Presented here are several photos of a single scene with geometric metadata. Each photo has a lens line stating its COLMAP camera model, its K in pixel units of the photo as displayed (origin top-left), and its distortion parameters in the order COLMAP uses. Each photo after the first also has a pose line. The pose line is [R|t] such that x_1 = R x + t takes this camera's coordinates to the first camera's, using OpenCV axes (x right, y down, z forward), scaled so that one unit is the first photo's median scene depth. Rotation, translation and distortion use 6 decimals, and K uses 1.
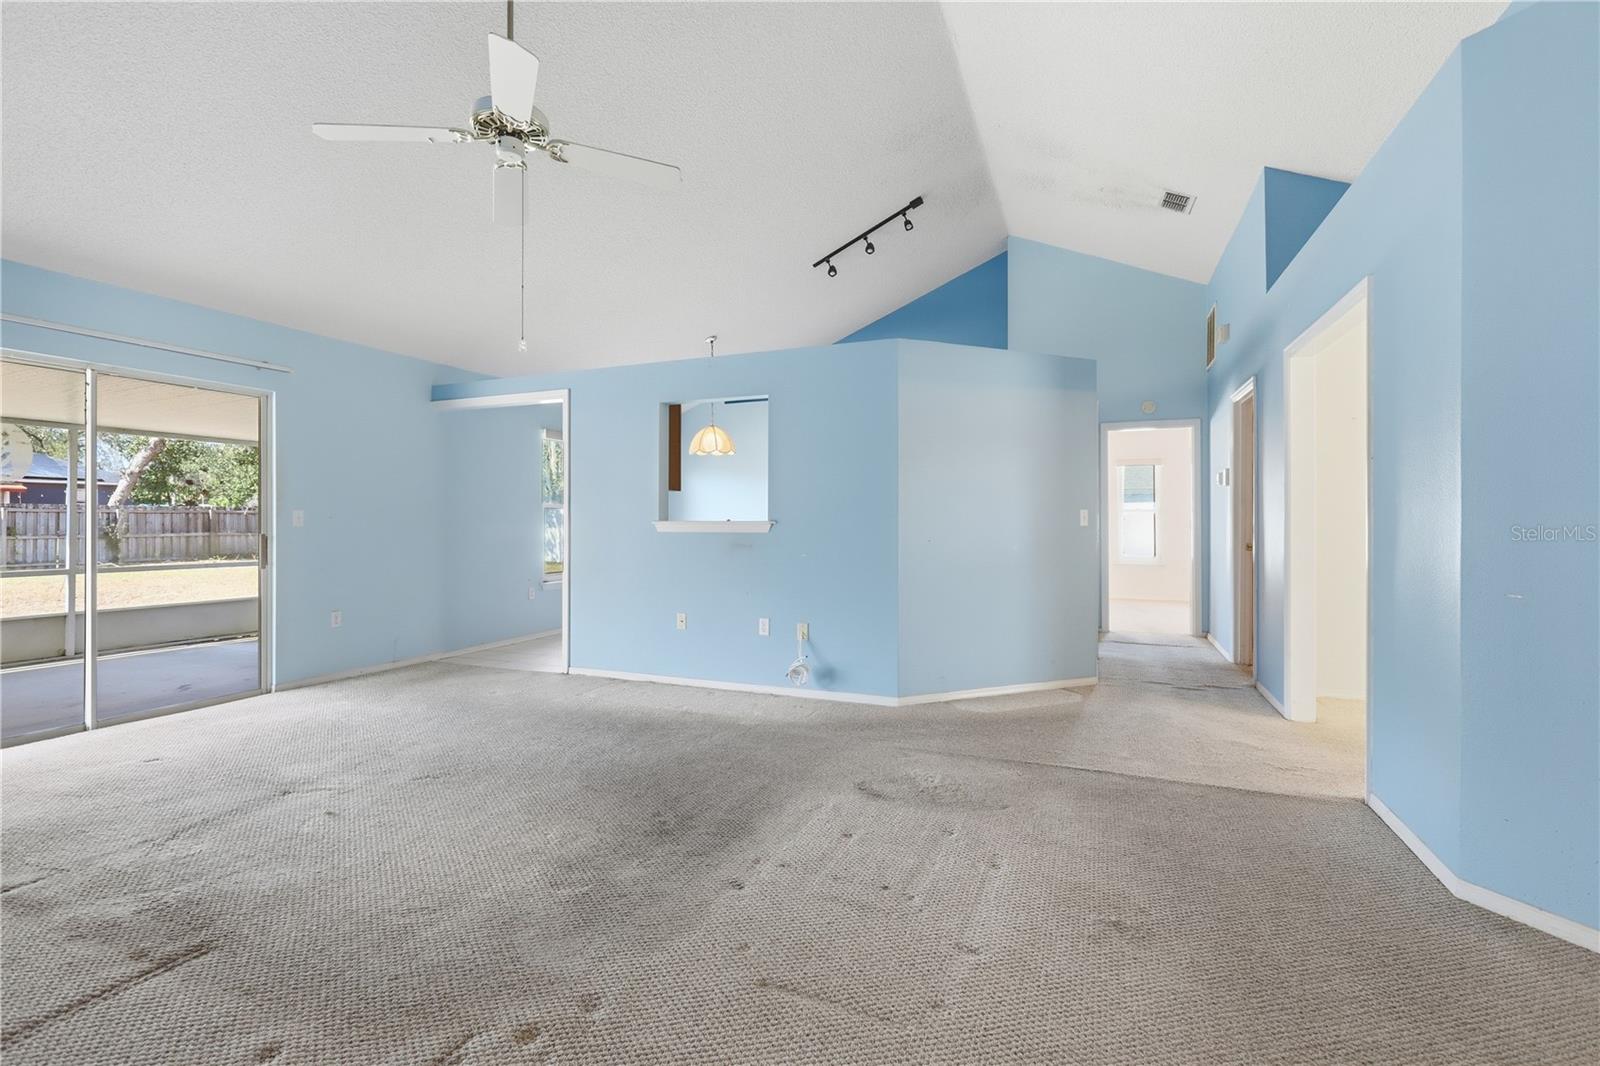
lens RADIAL K [[719.9, 0, 794.5], [0, 719.9, 523.1], [0, 0, 1]] dist [-0.002295, 0.000092]
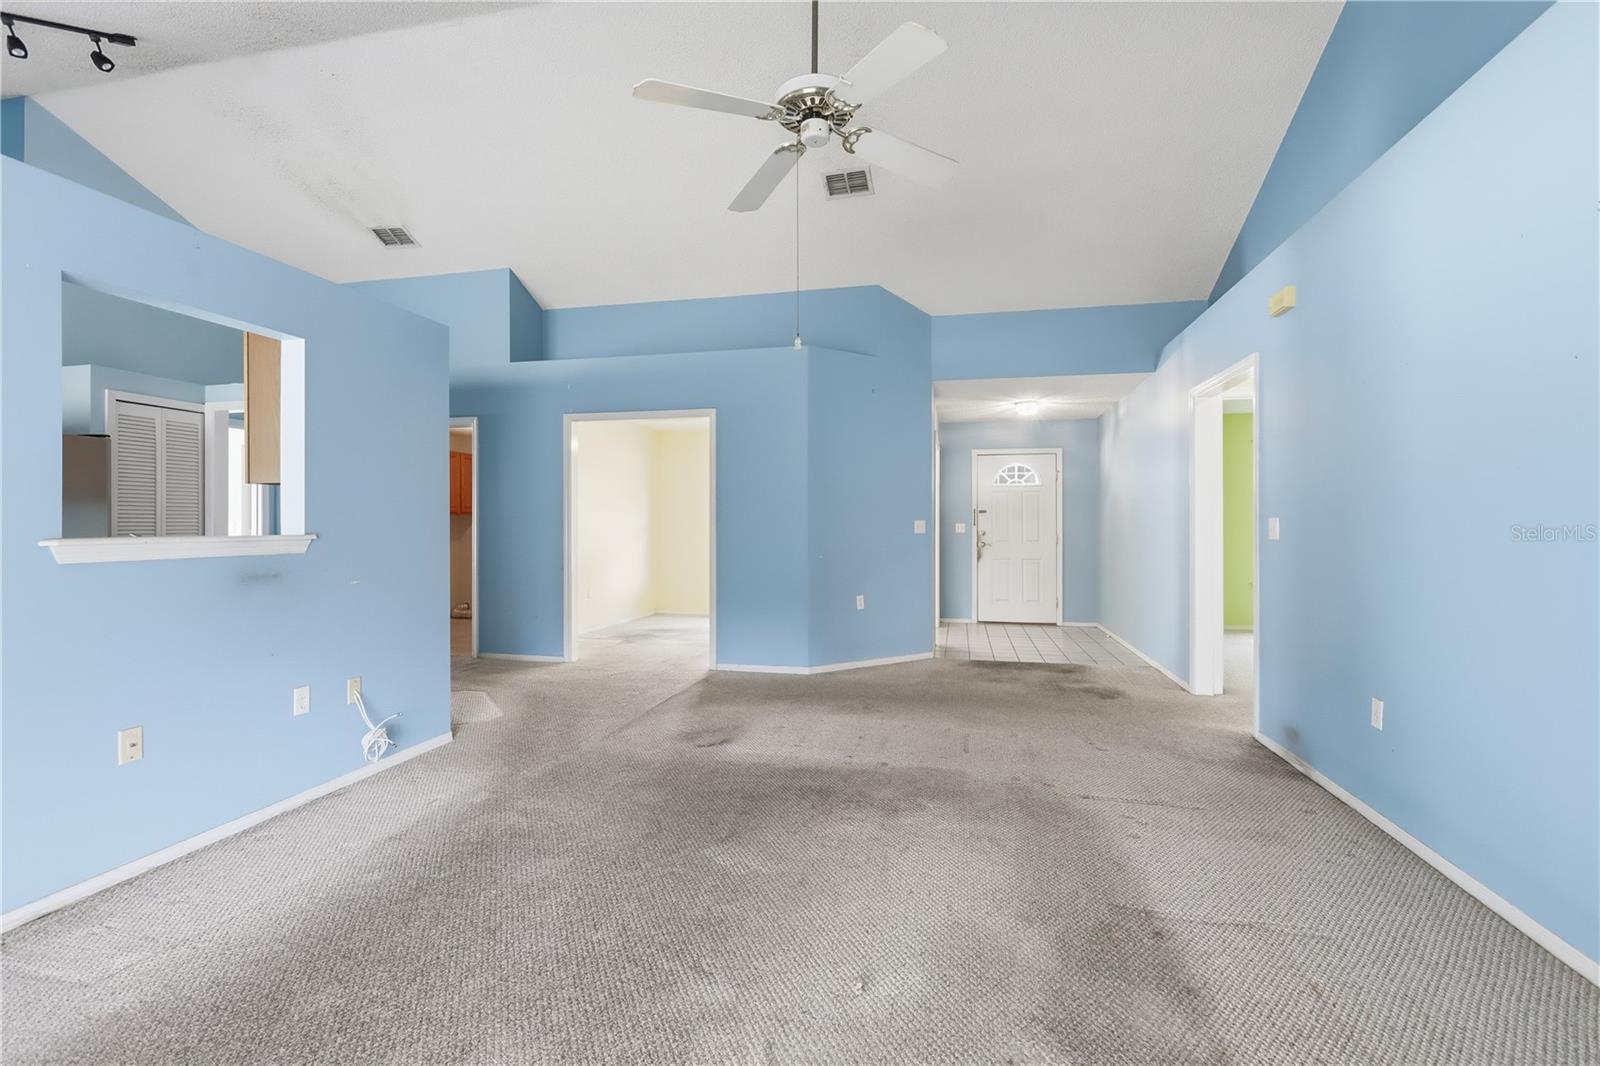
lens RADIAL K [[719.9, 0, 794.5], [0, 719.9, 523.1], [0, 0, 1]] dist [-0.002295, 0.000092]
pose [[-0.175290, 0.002294, 0.984514, -0.940524], [0.001322, 0.999997, -0.002095, -0.014620], [-0.984516, 0.000934, -0.175293, 0.859233]]
